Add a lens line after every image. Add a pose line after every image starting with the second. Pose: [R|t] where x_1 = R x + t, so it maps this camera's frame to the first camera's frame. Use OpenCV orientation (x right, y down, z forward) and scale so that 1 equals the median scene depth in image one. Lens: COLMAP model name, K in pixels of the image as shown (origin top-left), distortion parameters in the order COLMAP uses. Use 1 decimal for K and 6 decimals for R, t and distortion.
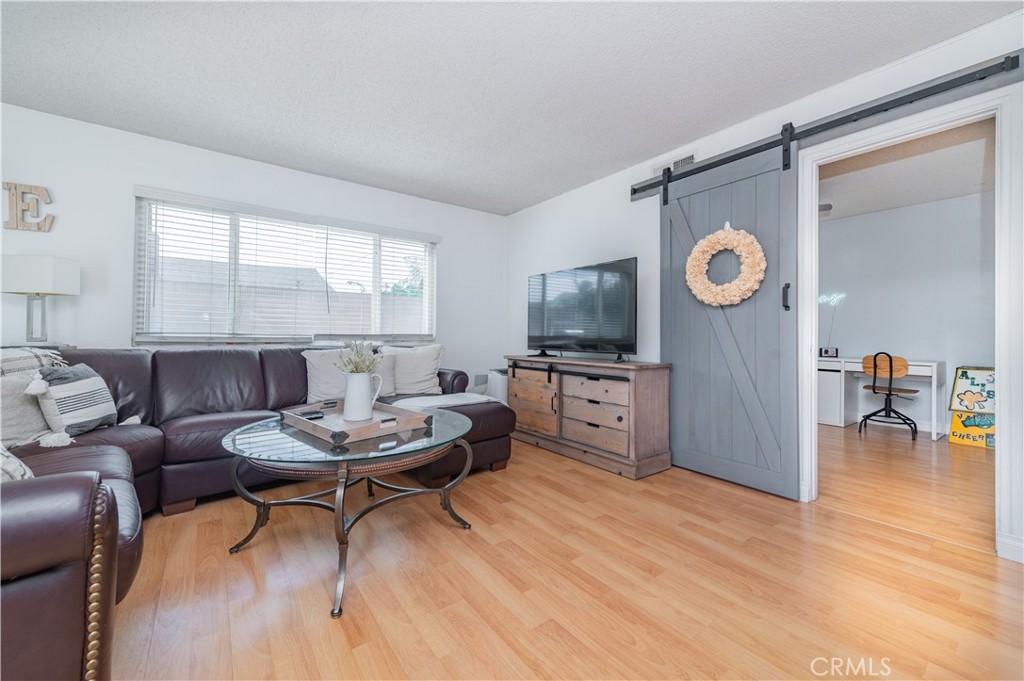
lens RADIAL K [[398.7, 0, 518.8], [0, 398.7, 331.3], [0, 0, 1]] dist [0.001333, 0.000224]
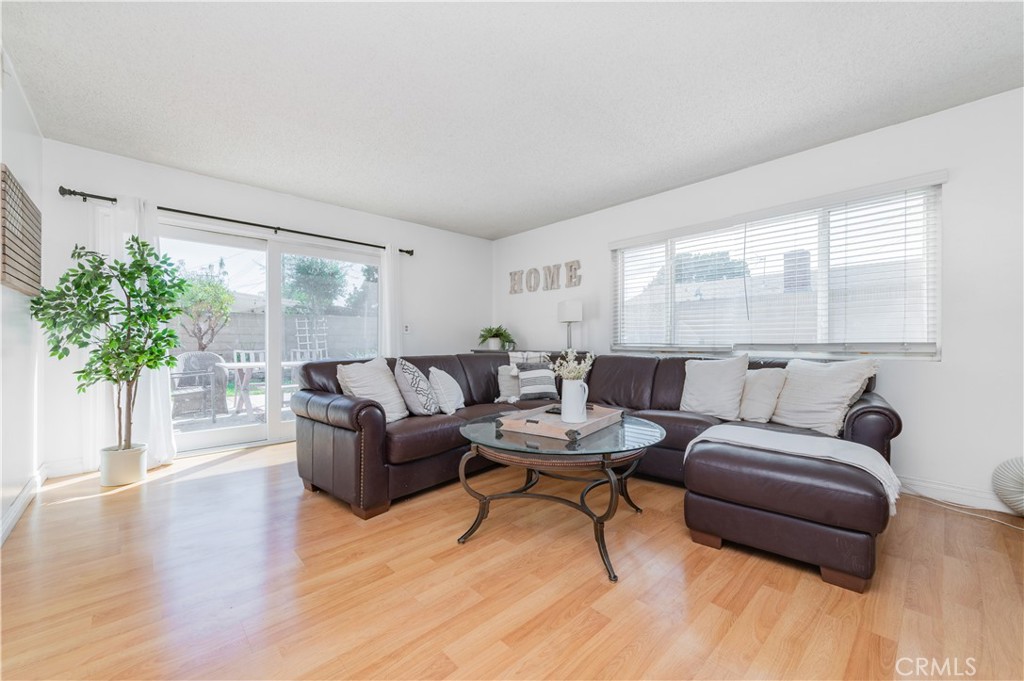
lens RADIAL K [[400.9, 0, 512.6], [0, 400.9, 341.1], [0, 0, 1]] dist [0.003235, -0.000102]
pose [[0.099243, -0.012118, -0.994989, 0.723048], [0.014476, 0.999838, -0.010733, 0.007340], [0.994958, -0.013339, 0.099402, 0.764498]]
